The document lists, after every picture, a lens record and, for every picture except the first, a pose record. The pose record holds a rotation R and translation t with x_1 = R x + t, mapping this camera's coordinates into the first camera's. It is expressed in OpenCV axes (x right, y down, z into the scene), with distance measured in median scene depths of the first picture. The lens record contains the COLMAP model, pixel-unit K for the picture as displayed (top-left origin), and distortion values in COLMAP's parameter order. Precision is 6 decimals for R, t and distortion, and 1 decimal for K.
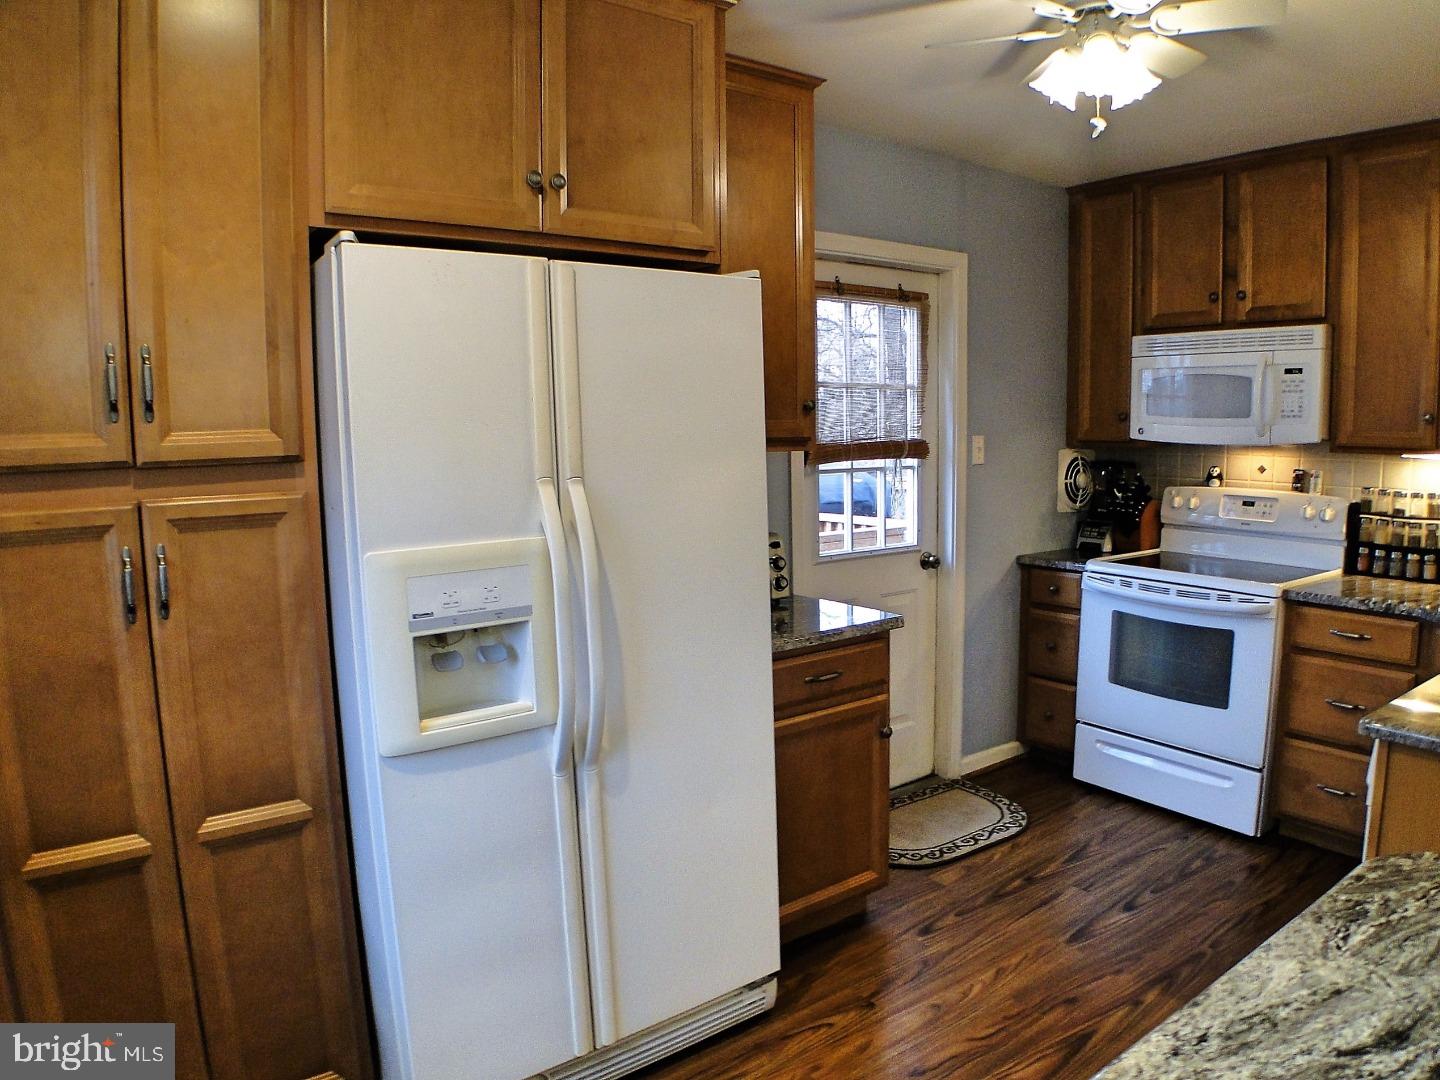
lens RADIAL K [[938.4, 0, 728.0], [0, 938.4, 537.0], [0, 0, 1]] dist [-0.122989, 0.026806]
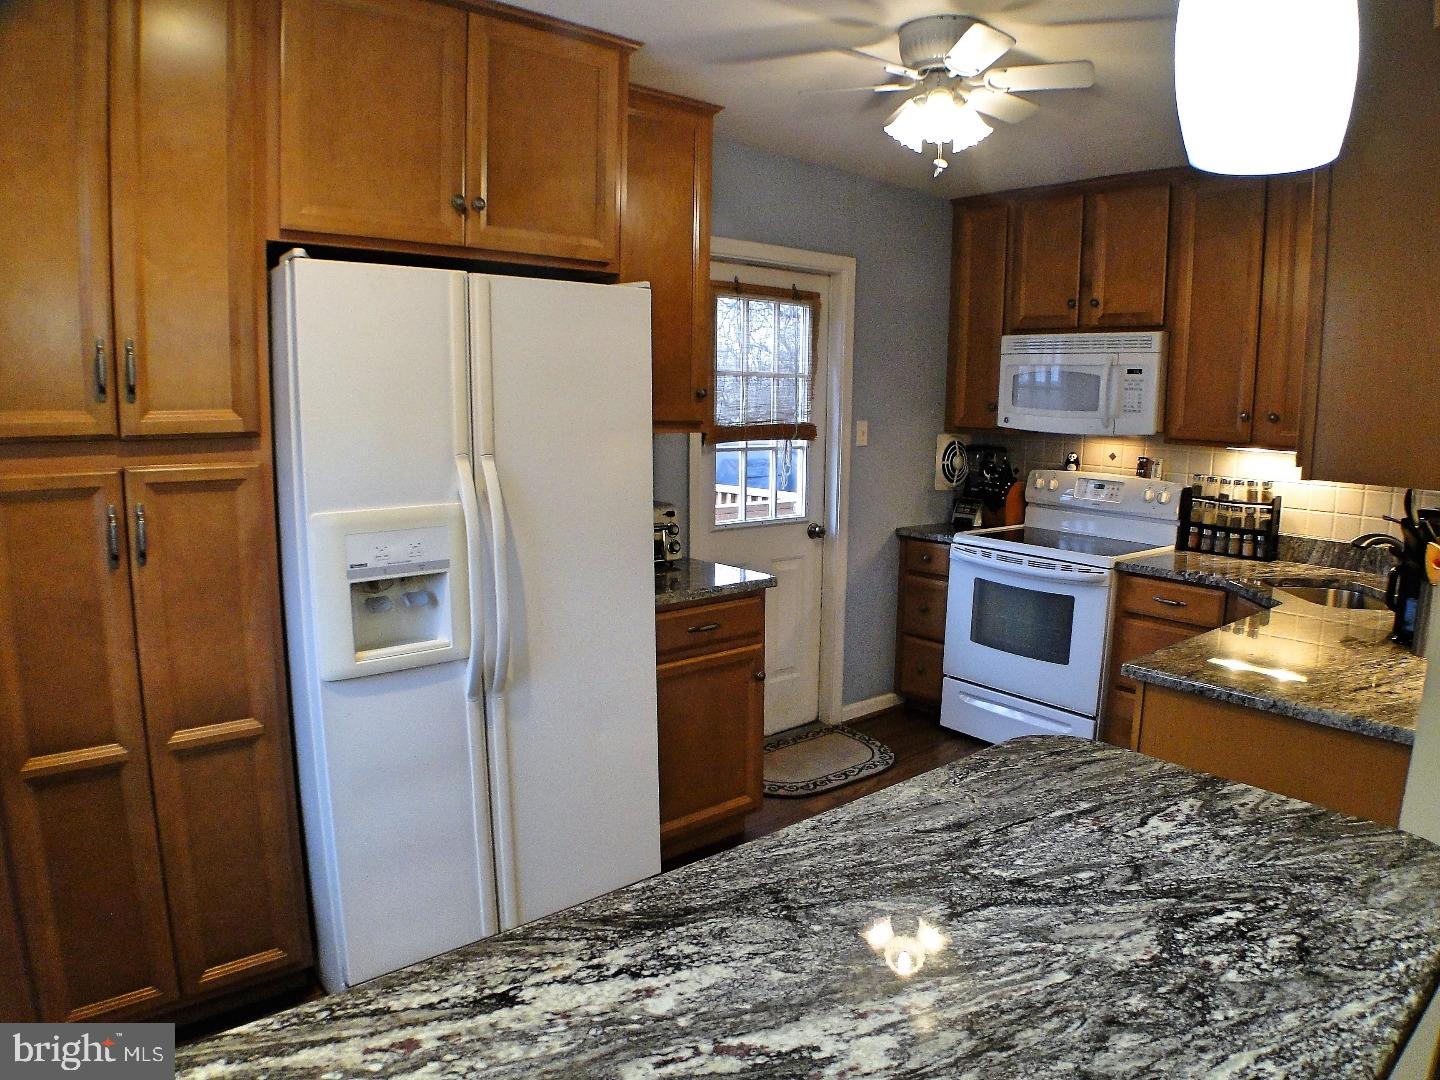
lens RADIAL K [[914.4, 0, 721.3], [0, 914.4, 527.9], [0, 0, 1]] dist [-0.121377, 0.024508]
pose [[0.997880, 0.018126, 0.062510, 0.050141], [-0.019524, 0.999571, 0.021823, -0.000047], [-0.062087, -0.022997, 0.997806, -0.142656]]
